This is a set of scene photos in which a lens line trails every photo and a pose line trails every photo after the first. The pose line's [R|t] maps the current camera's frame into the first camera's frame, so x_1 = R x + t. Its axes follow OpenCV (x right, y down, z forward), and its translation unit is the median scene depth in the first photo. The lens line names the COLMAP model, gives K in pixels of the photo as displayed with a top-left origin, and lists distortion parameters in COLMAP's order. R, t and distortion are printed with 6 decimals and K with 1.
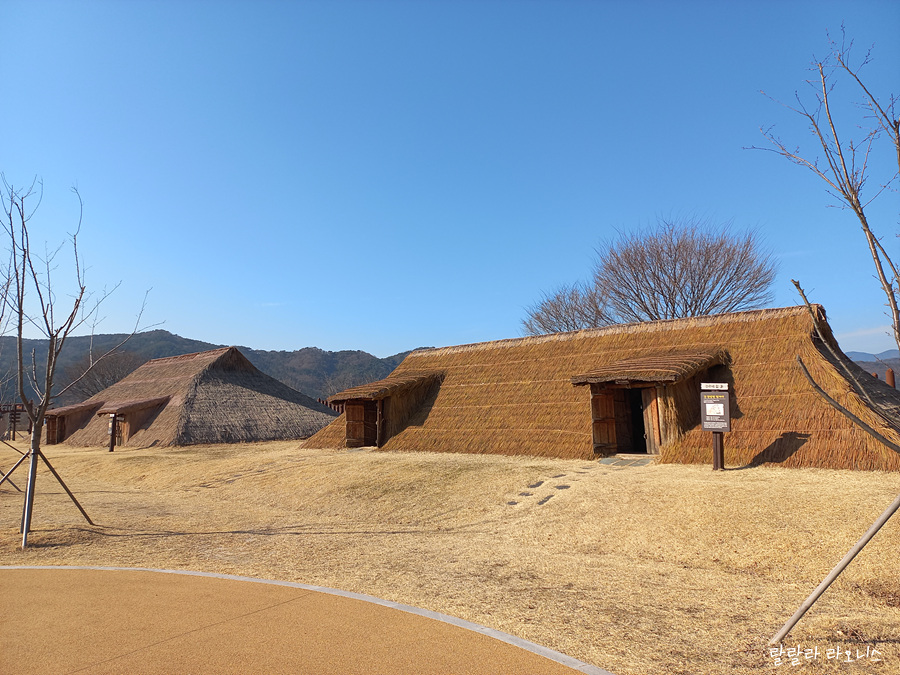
lens RADIAL K [[649.7, 0, 432.1], [0, 649.7, 336.9], [0, 0, 1]] dist [0.006915, 0.001411]
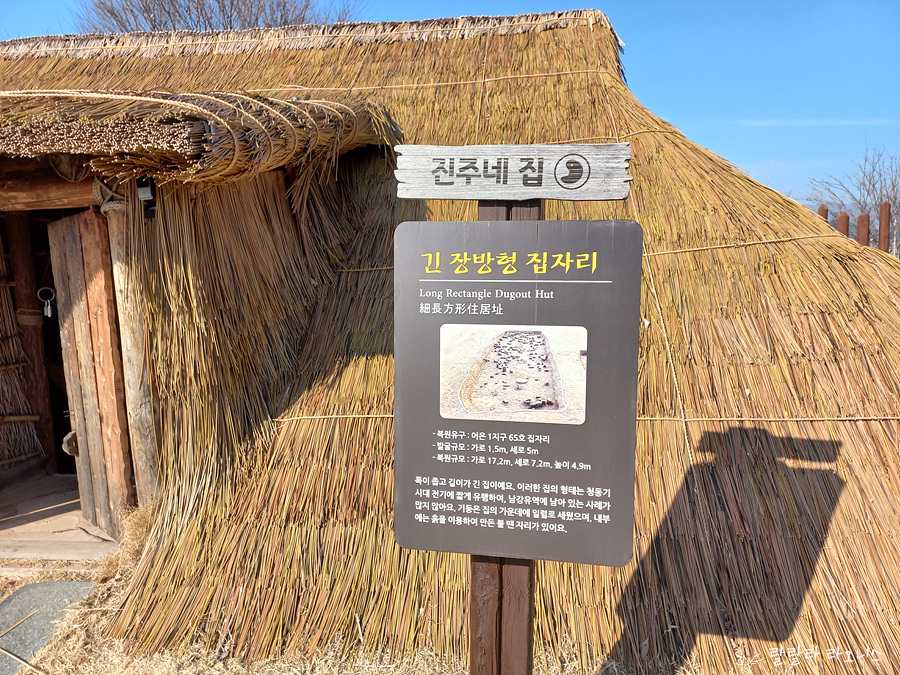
lens RADIAL K [[649.7, 0, 432.1], [0, 649.7, 336.9], [0, 0, 1]] dist [0.006915, 0.001411]
pose [[0.799030, -0.068577, 0.597368, 0.275231], [-0.058381, 0.979933, 0.190584, 0.065323], [-0.598451, -0.187157, 0.778992, 0.712316]]
